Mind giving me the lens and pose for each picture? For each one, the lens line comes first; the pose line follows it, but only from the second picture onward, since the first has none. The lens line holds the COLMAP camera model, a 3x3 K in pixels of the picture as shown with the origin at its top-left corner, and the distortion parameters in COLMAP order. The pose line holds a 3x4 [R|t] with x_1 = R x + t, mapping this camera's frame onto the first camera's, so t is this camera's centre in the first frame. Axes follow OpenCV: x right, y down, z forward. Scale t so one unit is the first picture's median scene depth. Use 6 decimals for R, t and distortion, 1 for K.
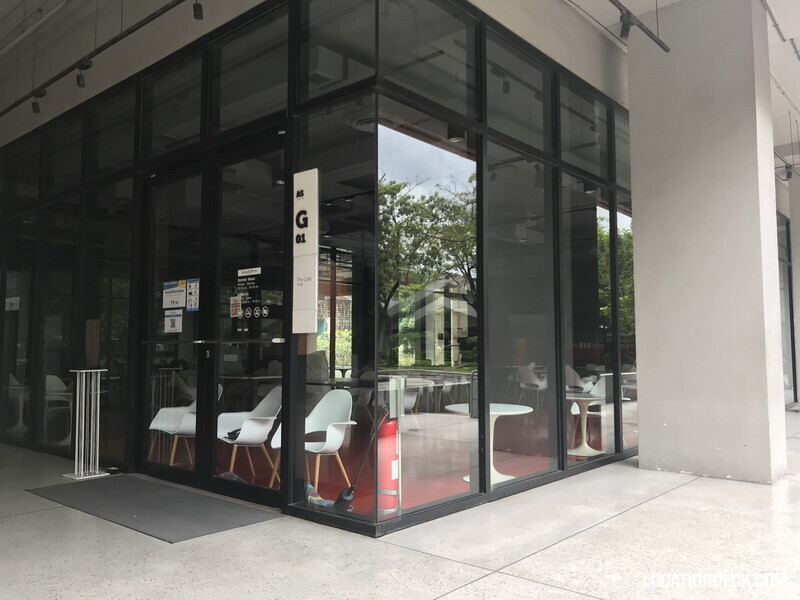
lens RADIAL K [[659.3, 0, 389.2], [0, 659.3, 299.7], [0, 0, 1]] dist [0.019484, 0.009210]
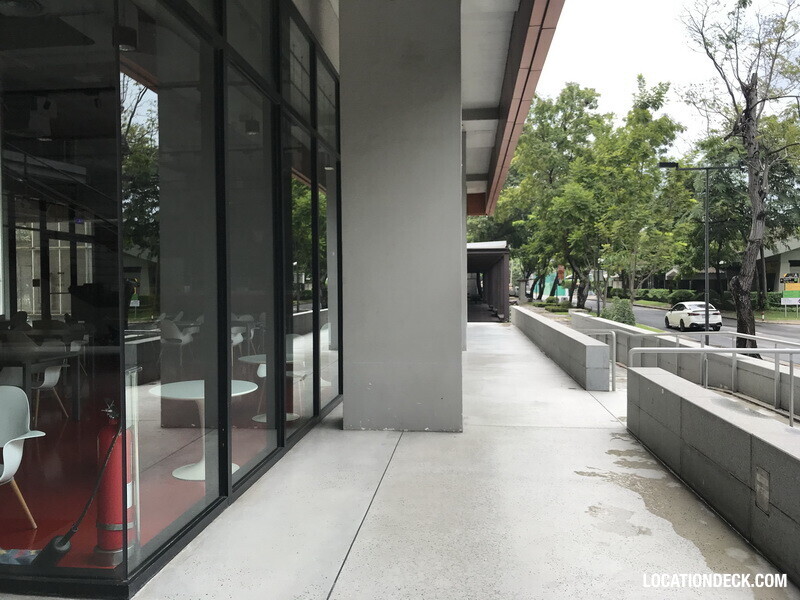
lens RADIAL K [[659.3, 0, 375.9], [0, 659.3, 301.3], [0, 0, 1]] dist [0.019484, 0.009210]
pose [[0.820710, -0.026759, 0.570718, -0.201427], [-0.030337, 0.995452, 0.090300, -0.038868], [-0.570539, -0.091424, 0.816166, 0.279287]]
